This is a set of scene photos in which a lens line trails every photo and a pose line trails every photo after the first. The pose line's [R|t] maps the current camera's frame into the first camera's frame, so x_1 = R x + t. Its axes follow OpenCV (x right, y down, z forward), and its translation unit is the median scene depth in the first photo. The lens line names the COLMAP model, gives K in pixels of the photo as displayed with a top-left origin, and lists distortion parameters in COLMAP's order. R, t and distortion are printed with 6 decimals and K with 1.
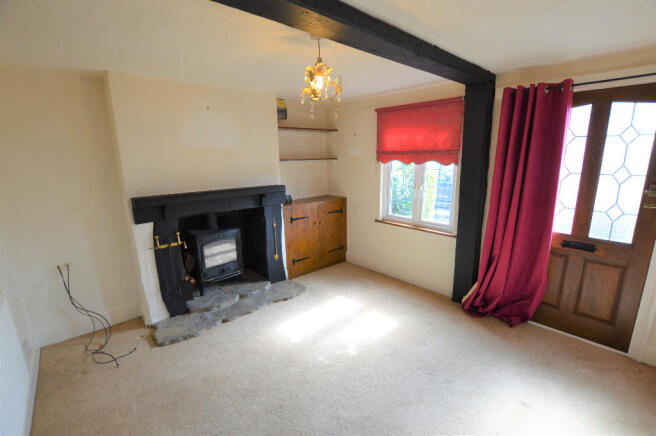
lens RADIAL K [[294.2, 0, 331.7], [0, 294.2, 220.2], [0, 0, 1]] dist [-0.030676, 0.002366]
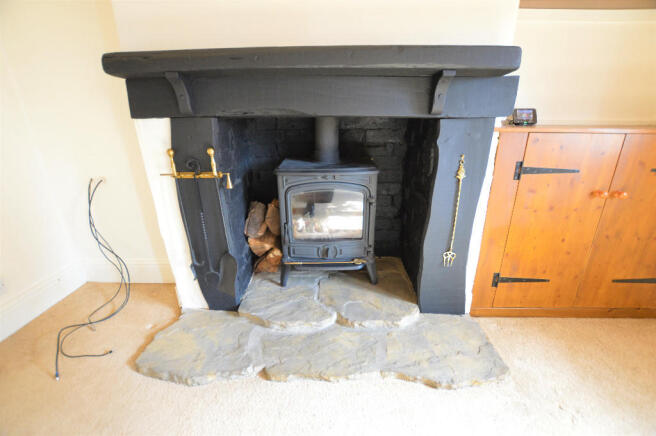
lens RADIAL K [[294.2, 0, 330.5], [0, 294.2, 219.7], [0, 0, 1]] dist [-0.030676, 0.002366]
pose [[0.721043, 0.249500, -0.646411, -0.065773], [-0.153430, 0.967252, 0.202193, 0.022925], [0.675690, -0.046610, 0.735711, 0.645783]]
